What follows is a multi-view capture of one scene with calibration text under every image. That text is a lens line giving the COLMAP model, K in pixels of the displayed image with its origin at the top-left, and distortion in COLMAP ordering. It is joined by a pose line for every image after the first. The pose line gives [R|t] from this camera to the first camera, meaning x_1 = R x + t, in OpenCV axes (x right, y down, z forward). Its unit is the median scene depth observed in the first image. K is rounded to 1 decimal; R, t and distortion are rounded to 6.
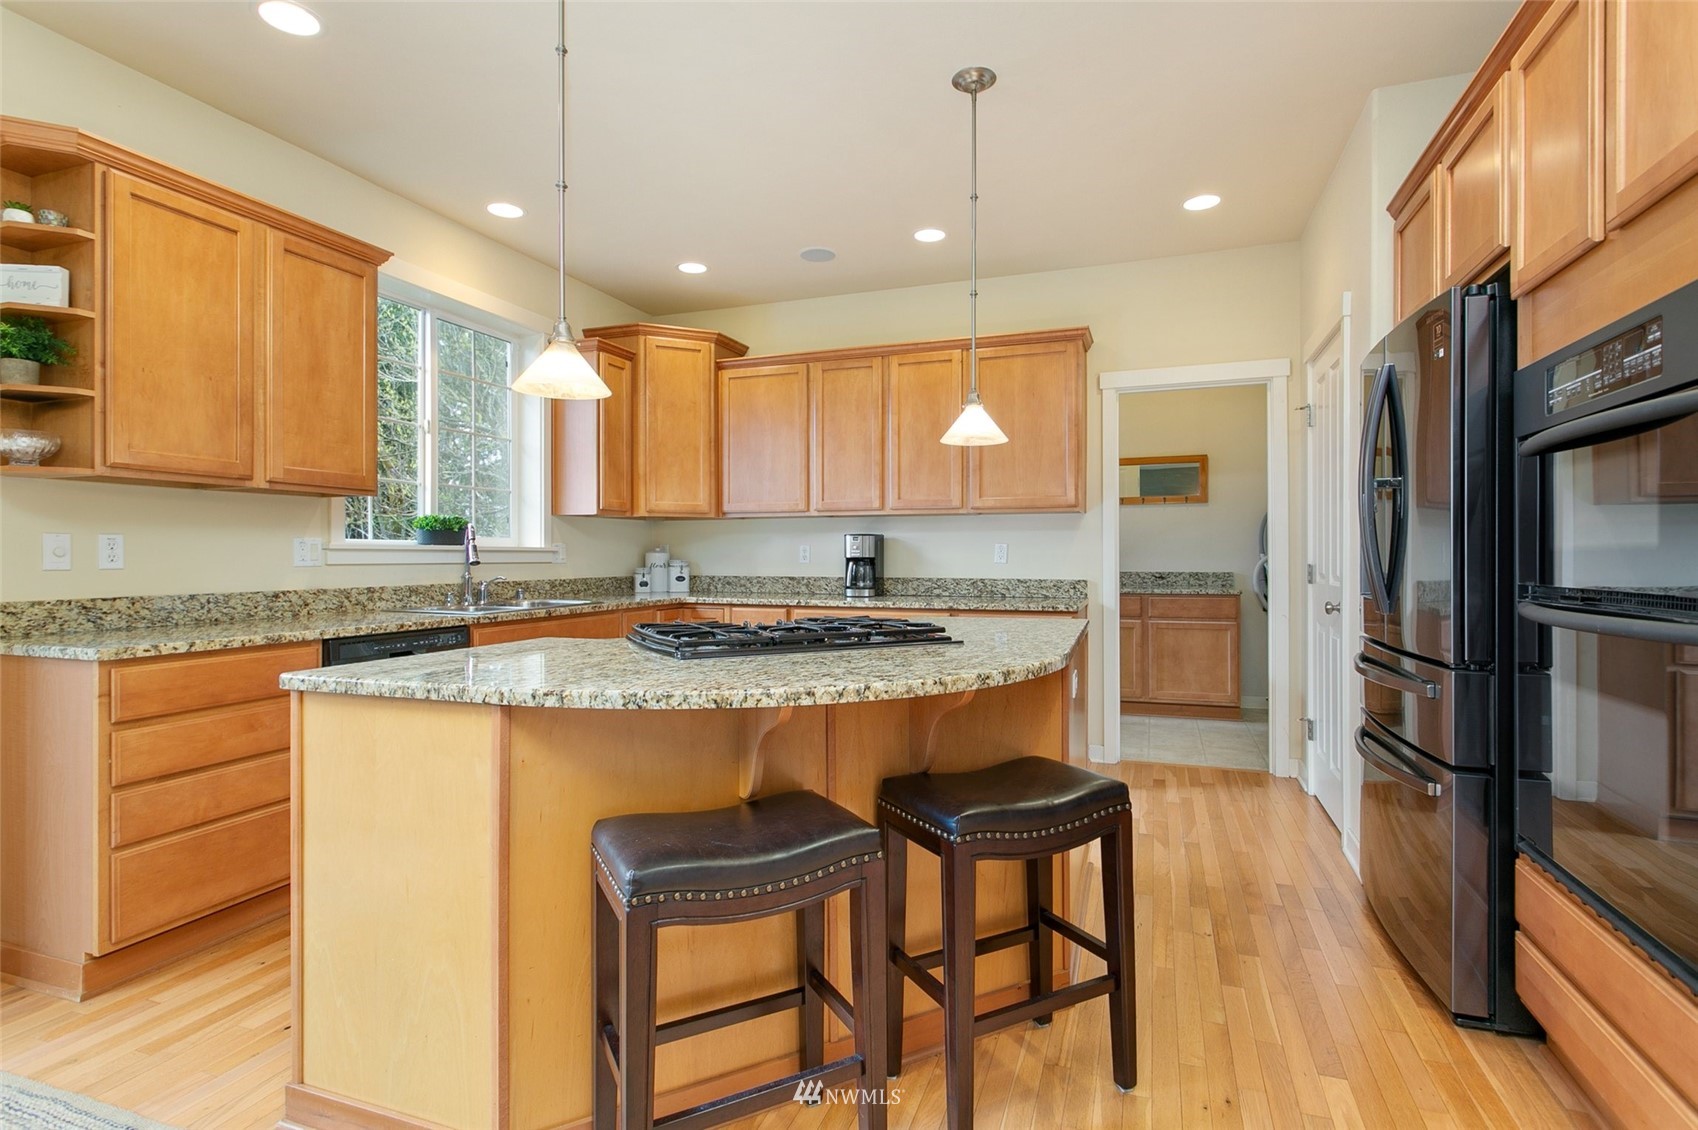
lens RADIAL K [[823.7, 0, 851.8], [0, 823.7, 550.5], [0, 0, 1]] dist [0.000204, 0.000231]
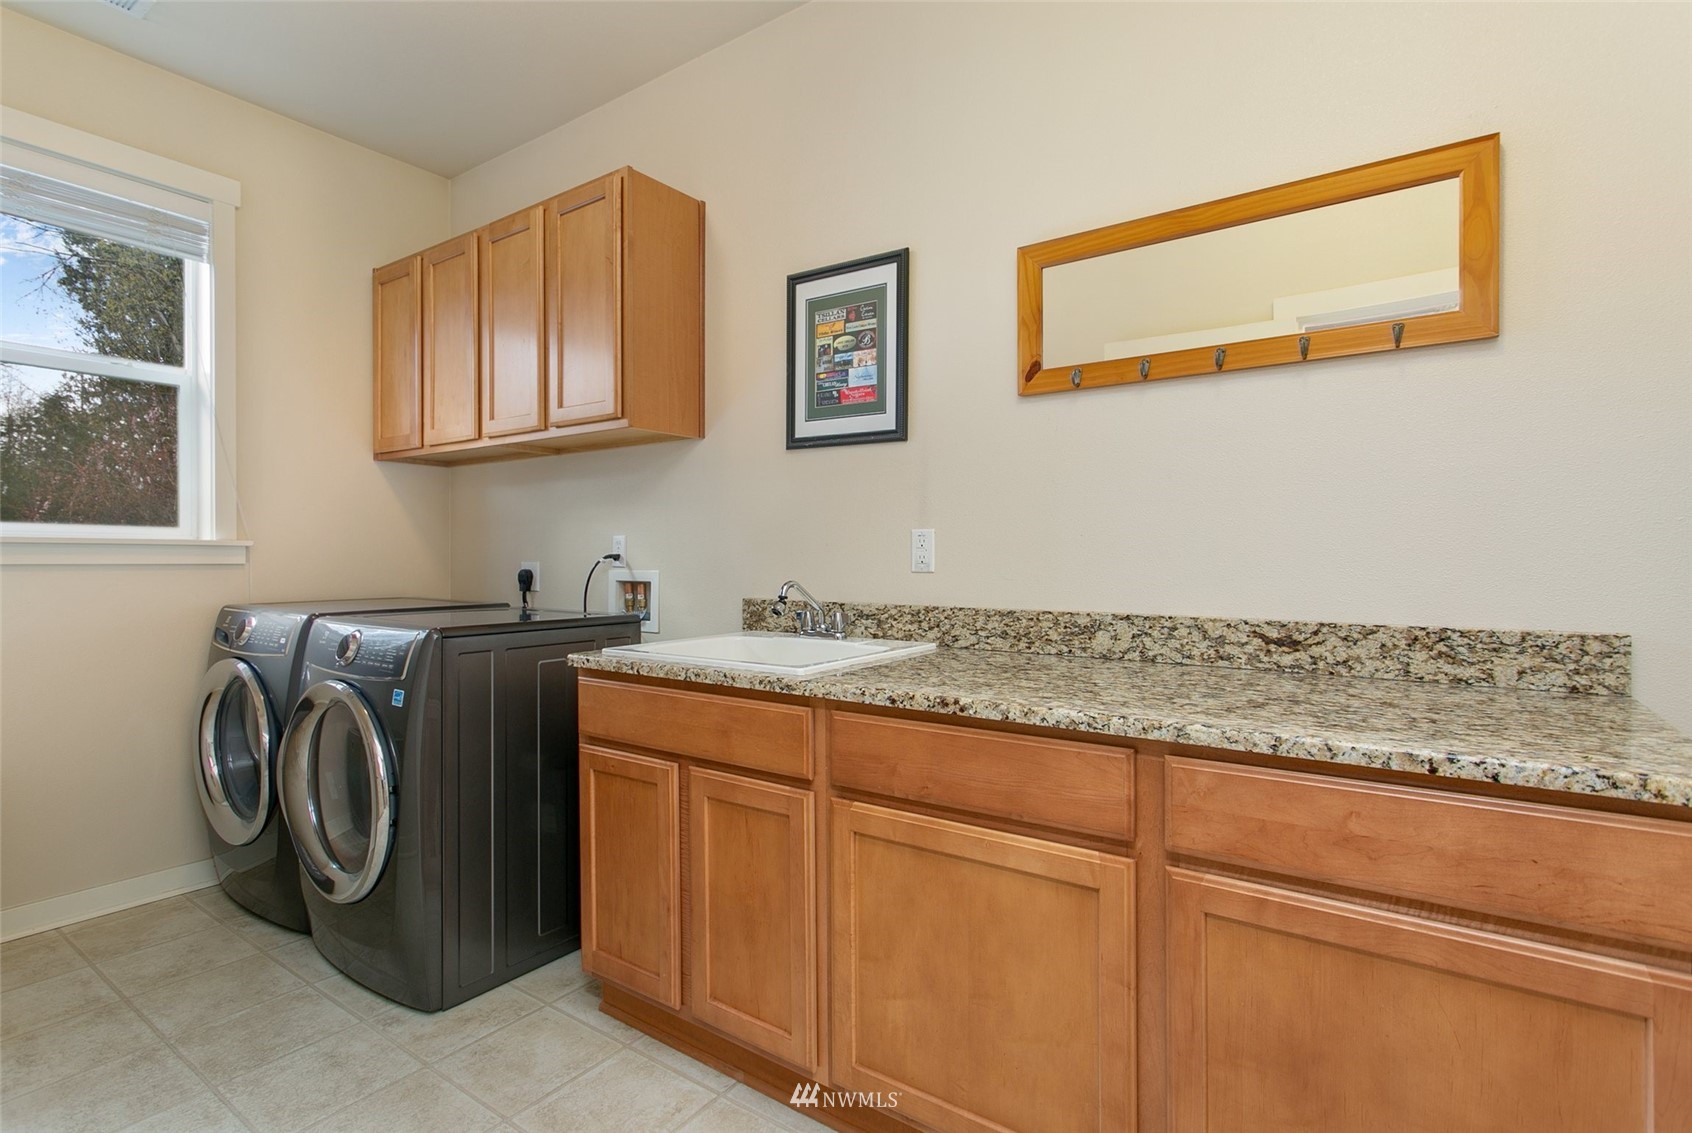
lens RADIAL K [[811.4, 0, 847.0], [0, 811.4, 551.8], [0, 0, 1]] dist [0.002384, 0.000376]
pose [[0.964051, 0.001205, -0.265715, 0.420000], [-0.001664, 0.999997, -0.001501, 0.006209], [0.265713, 0.001889, 0.964050, 0.970009]]
